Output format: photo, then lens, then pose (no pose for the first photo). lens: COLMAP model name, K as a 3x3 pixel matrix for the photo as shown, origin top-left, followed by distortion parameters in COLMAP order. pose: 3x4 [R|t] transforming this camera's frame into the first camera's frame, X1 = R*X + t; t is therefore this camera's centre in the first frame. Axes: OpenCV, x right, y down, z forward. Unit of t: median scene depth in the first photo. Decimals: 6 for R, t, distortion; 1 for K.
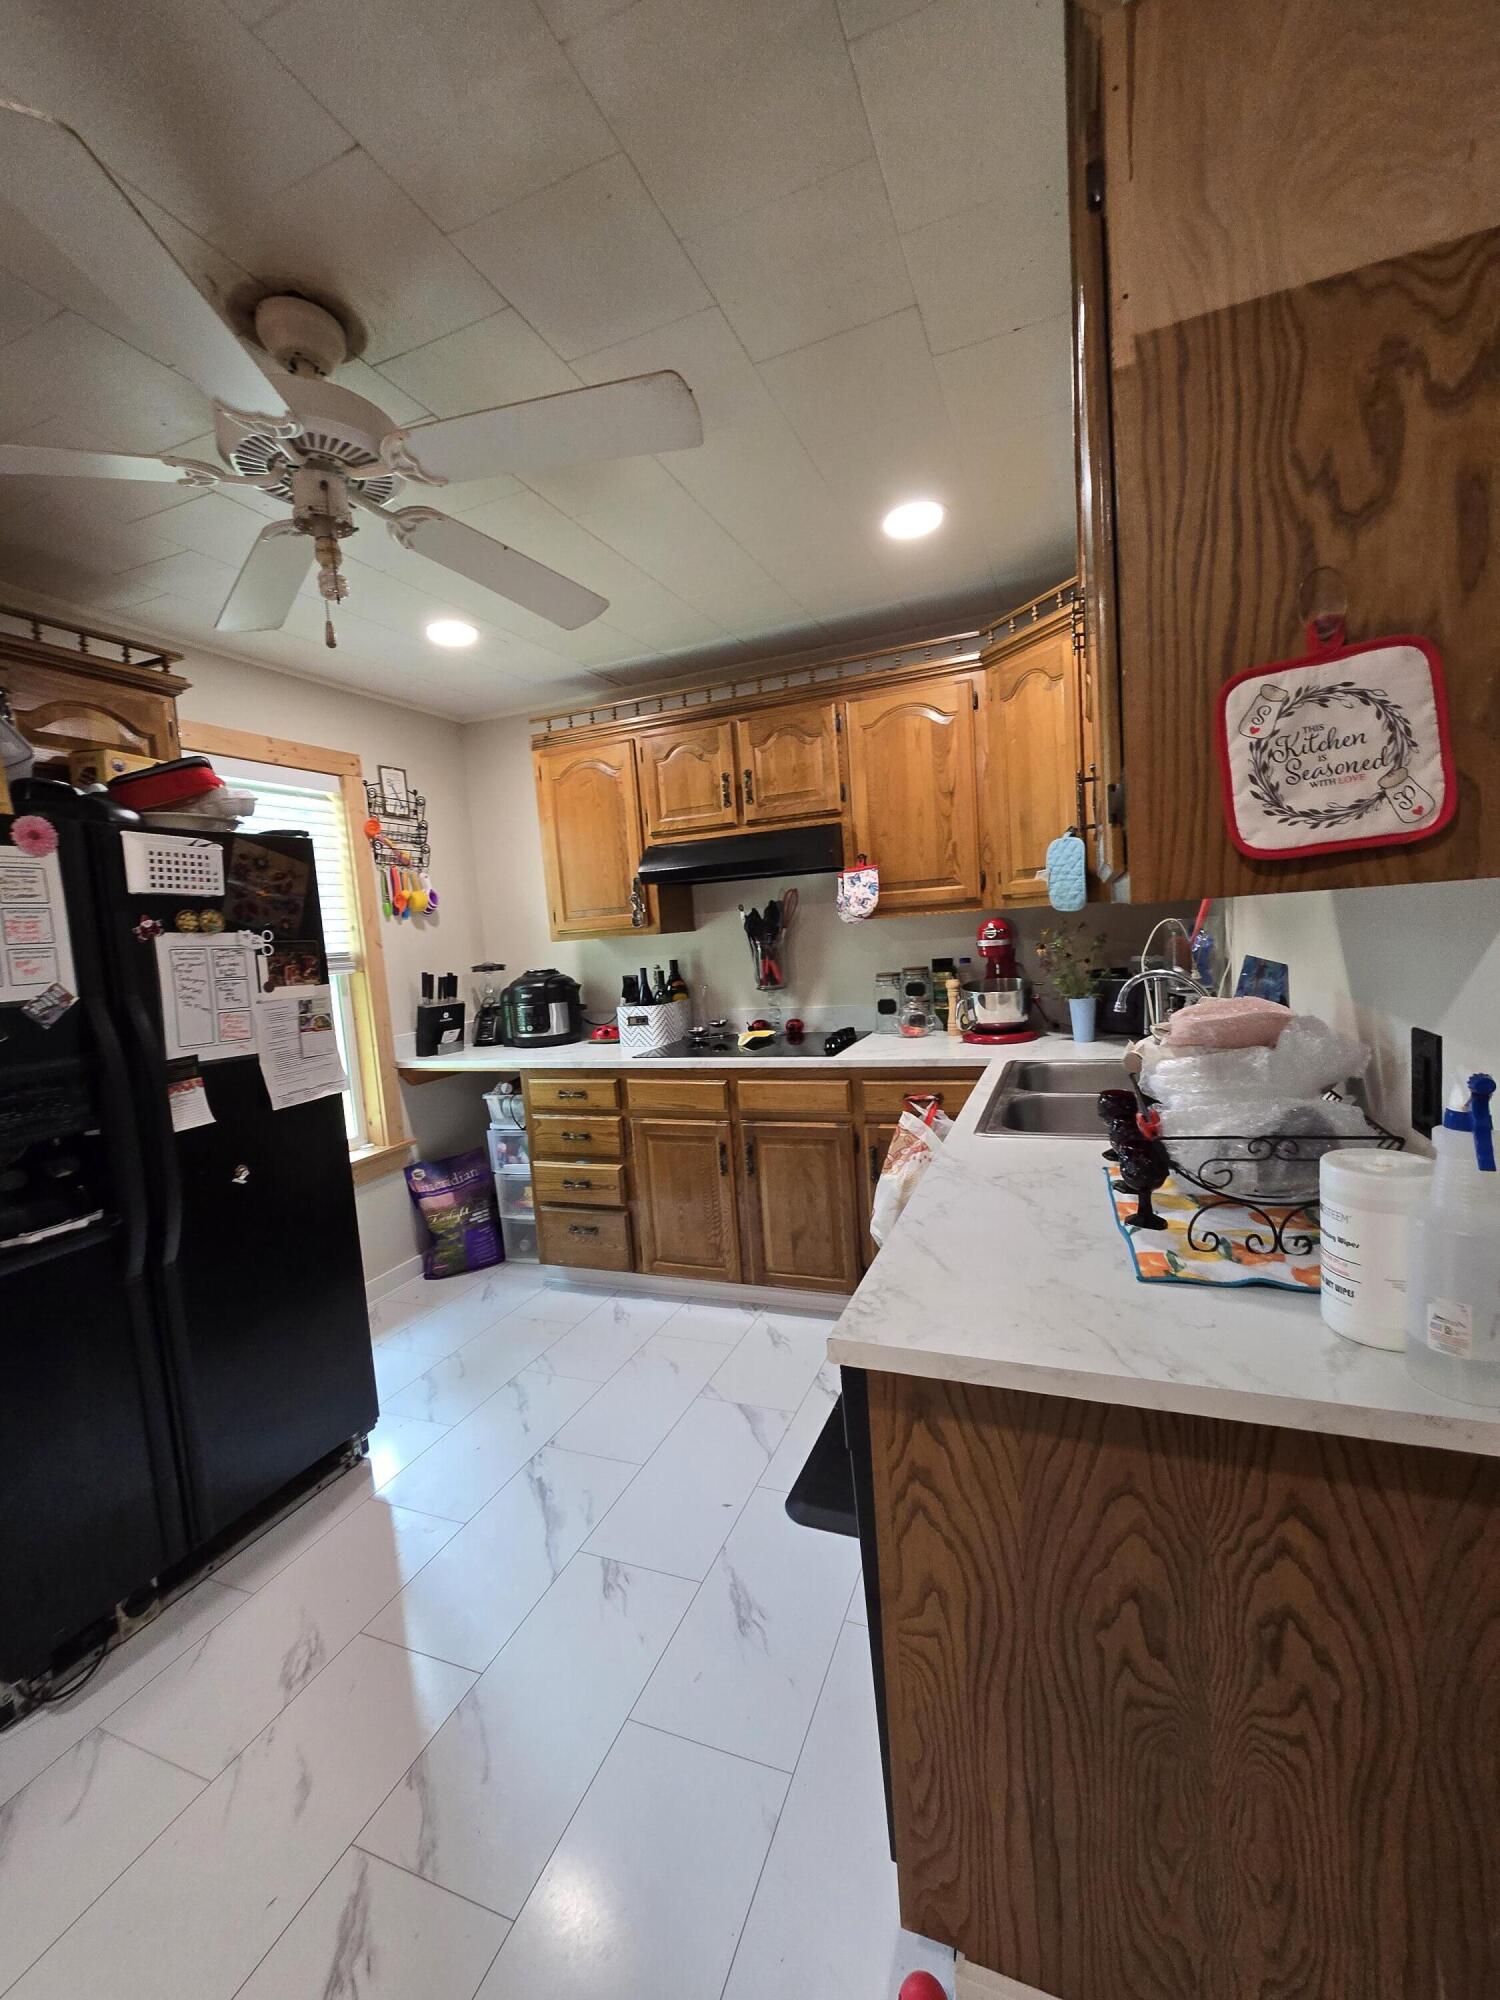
lens RADIAL K [[820.7, 0, 758.9], [0, 820.7, 1002.6], [0, 0, 1]] dist [-0.001881, 0.000001]
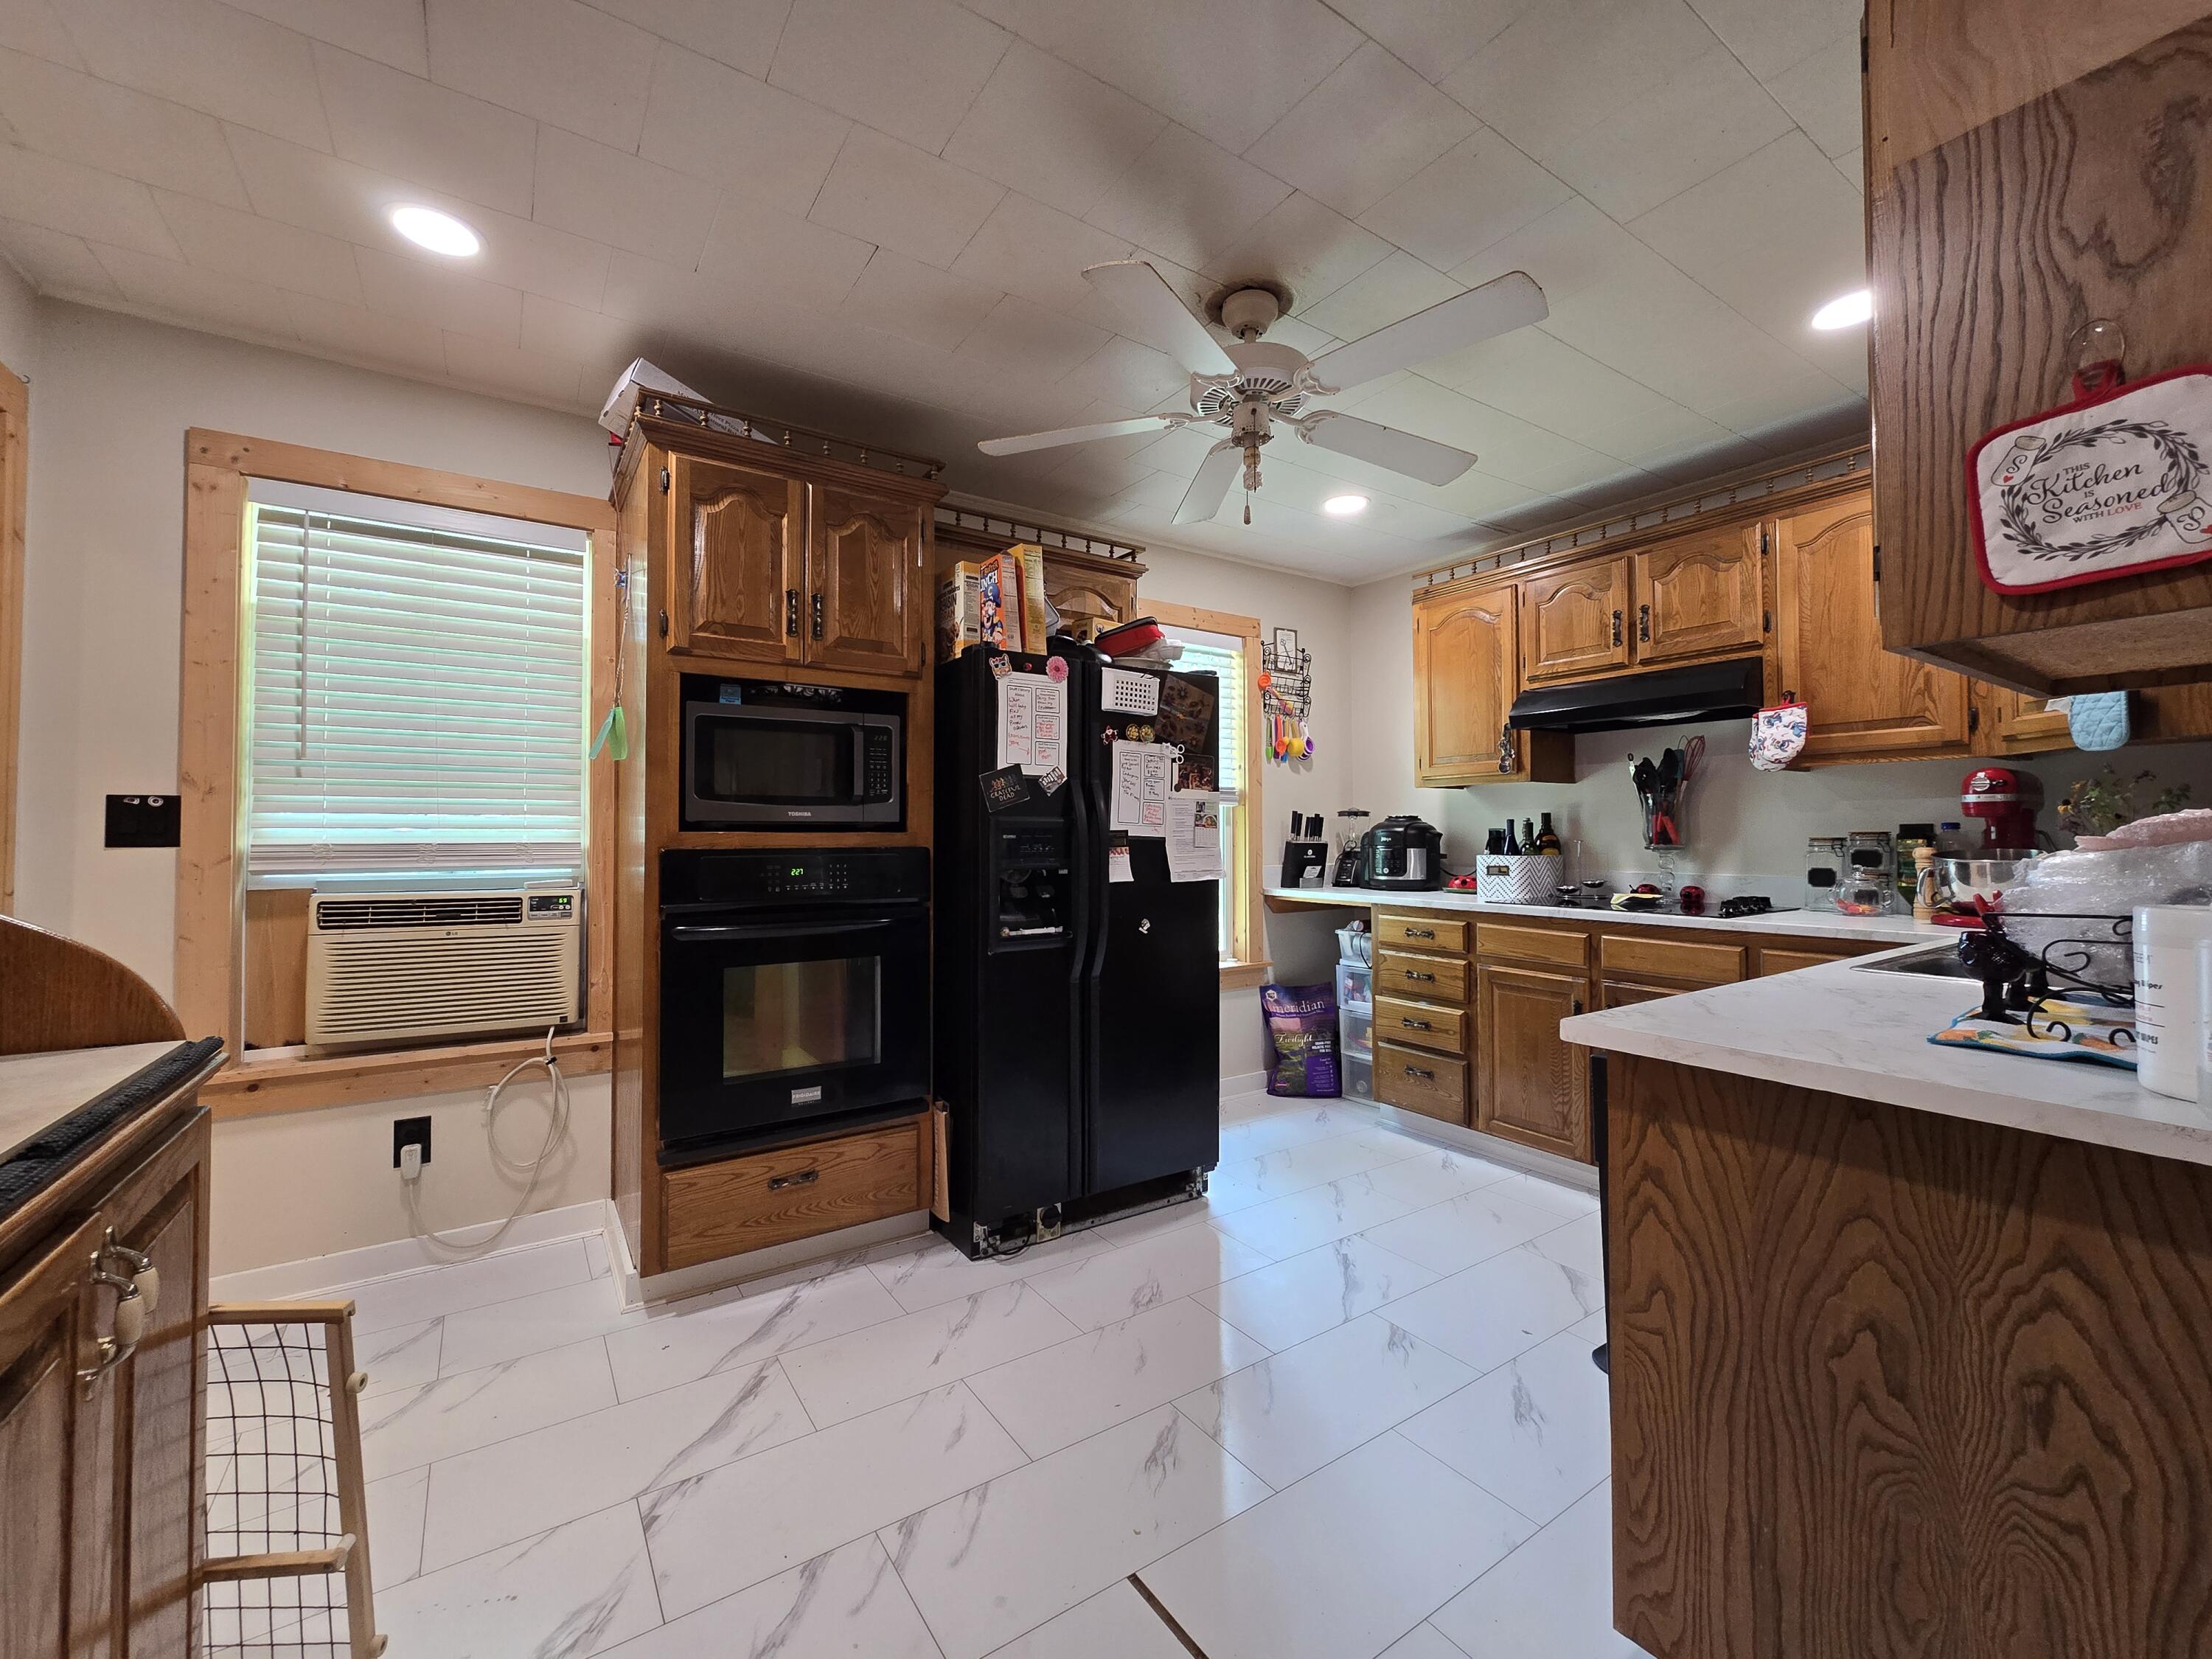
lens RADIAL K [[907.7, 0, 1106.1], [0, 907.7, 820.7], [0, 0, 1]] dist [-0.001881, 0.000001]
pose [[0.821509, 0.059057, -0.567128, 0.134514], [-0.109048, 0.992536, -0.054604, 0.129213], [0.559670, 0.106701, 0.821817, -0.250372]]
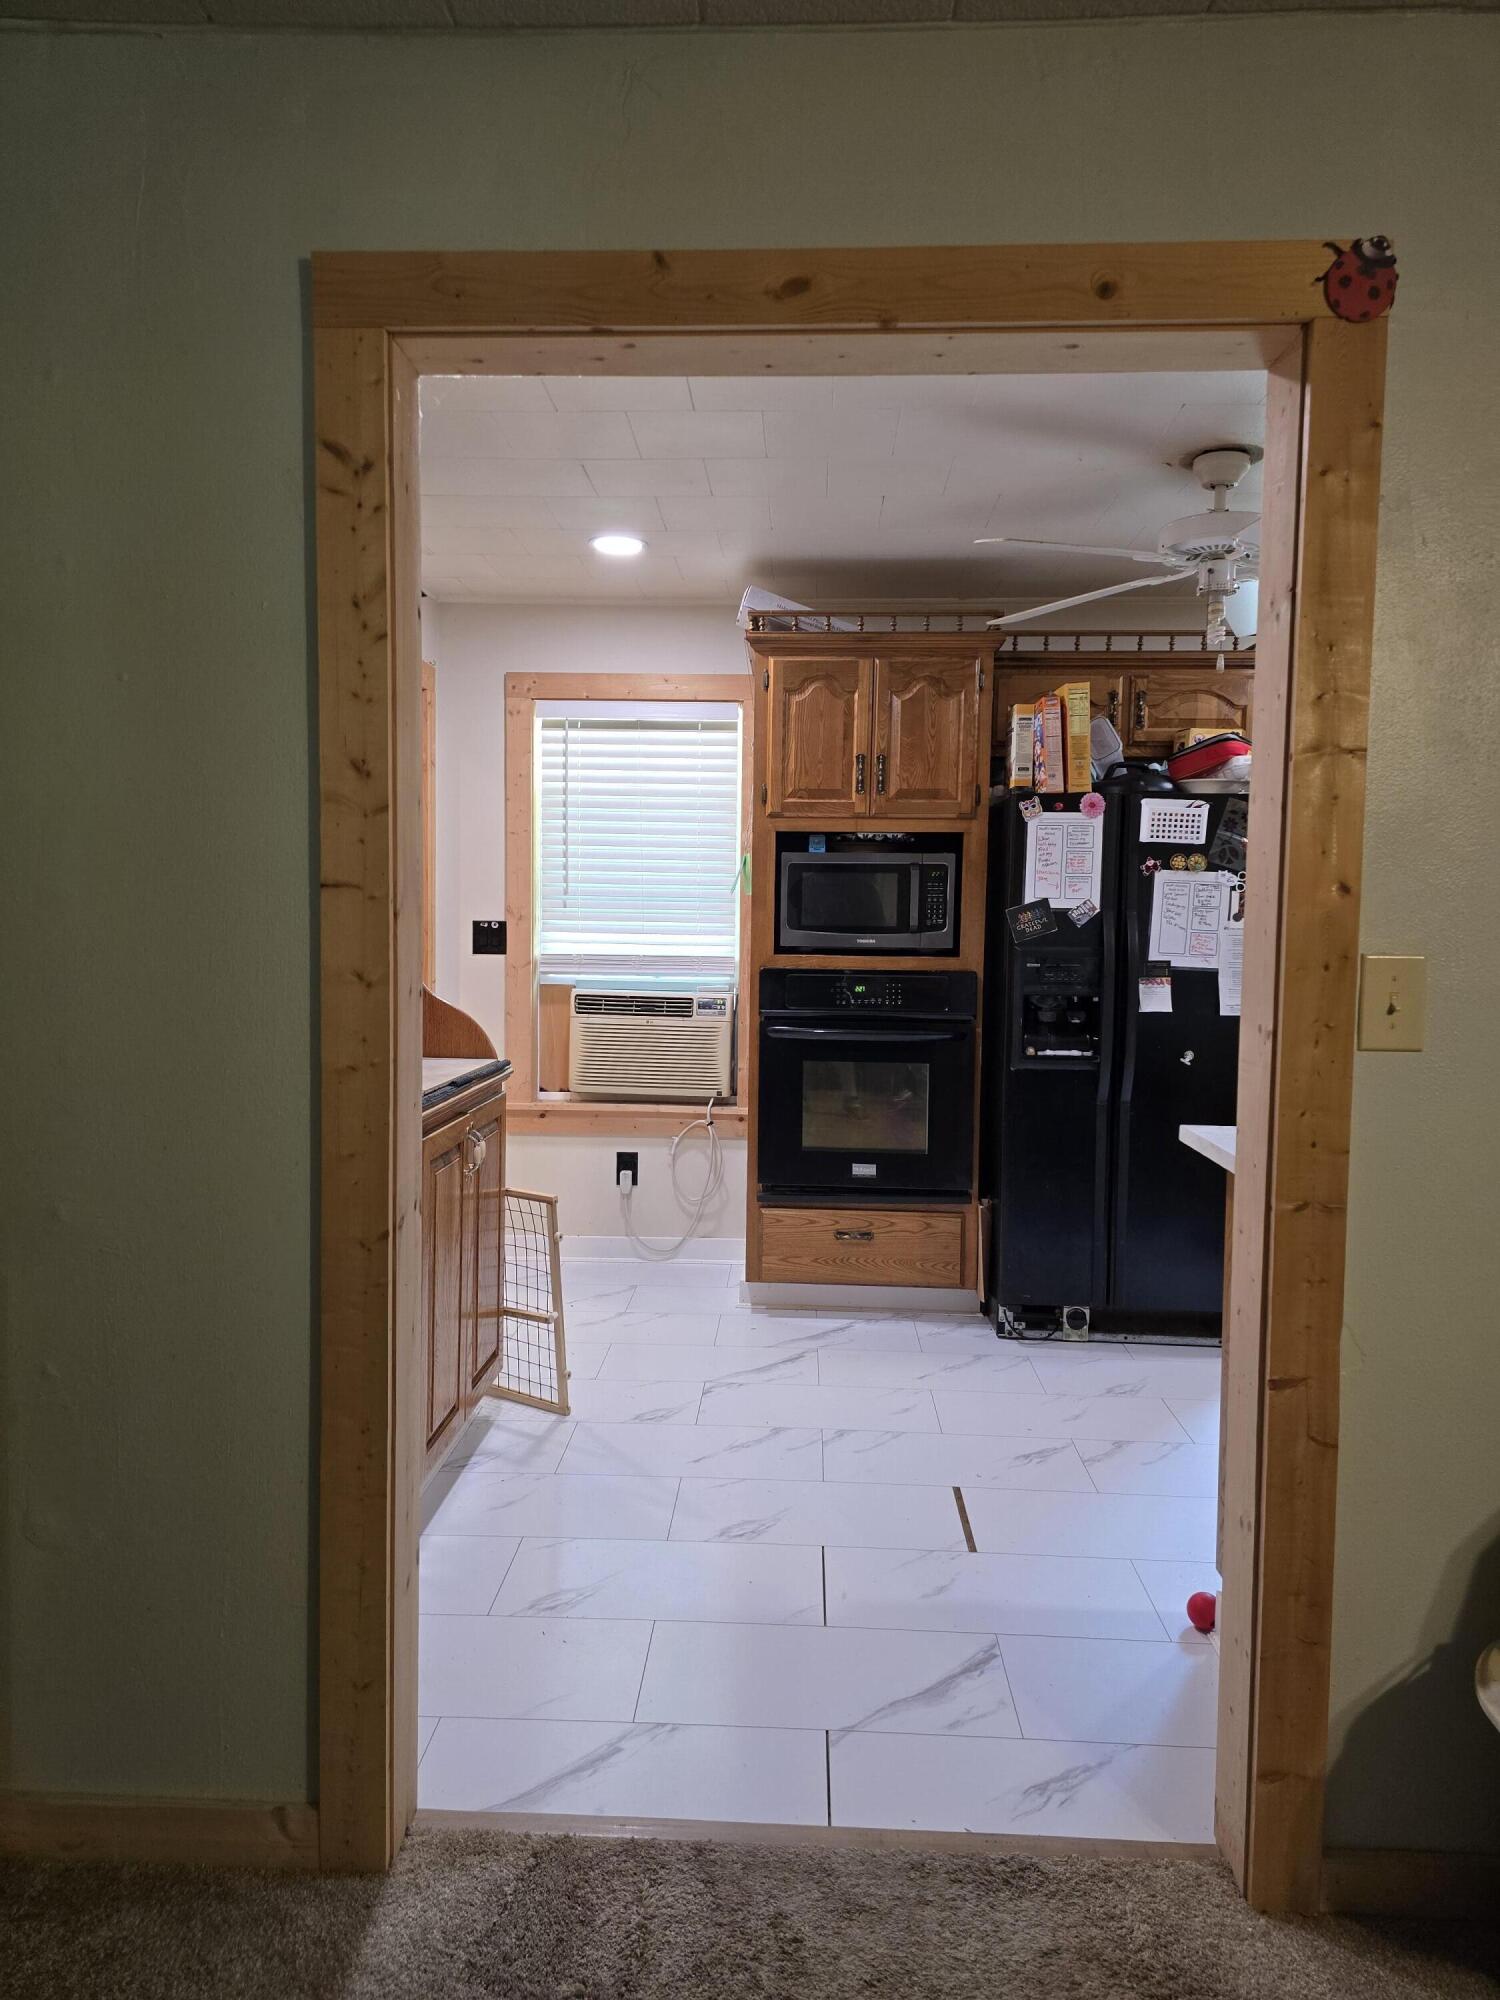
lens RADIAL K [[1339.9, 0, 732.6], [0, 1339.9, 1010.9], [0, 0, 1]] dist [0.062400, -0.056323]
pose [[0.309315, 0.141061, -0.940439, 1.160946], [-0.124016, 0.986475, 0.107177, -0.003752], [0.942838, 0.083478, 0.322626, -0.383518]]
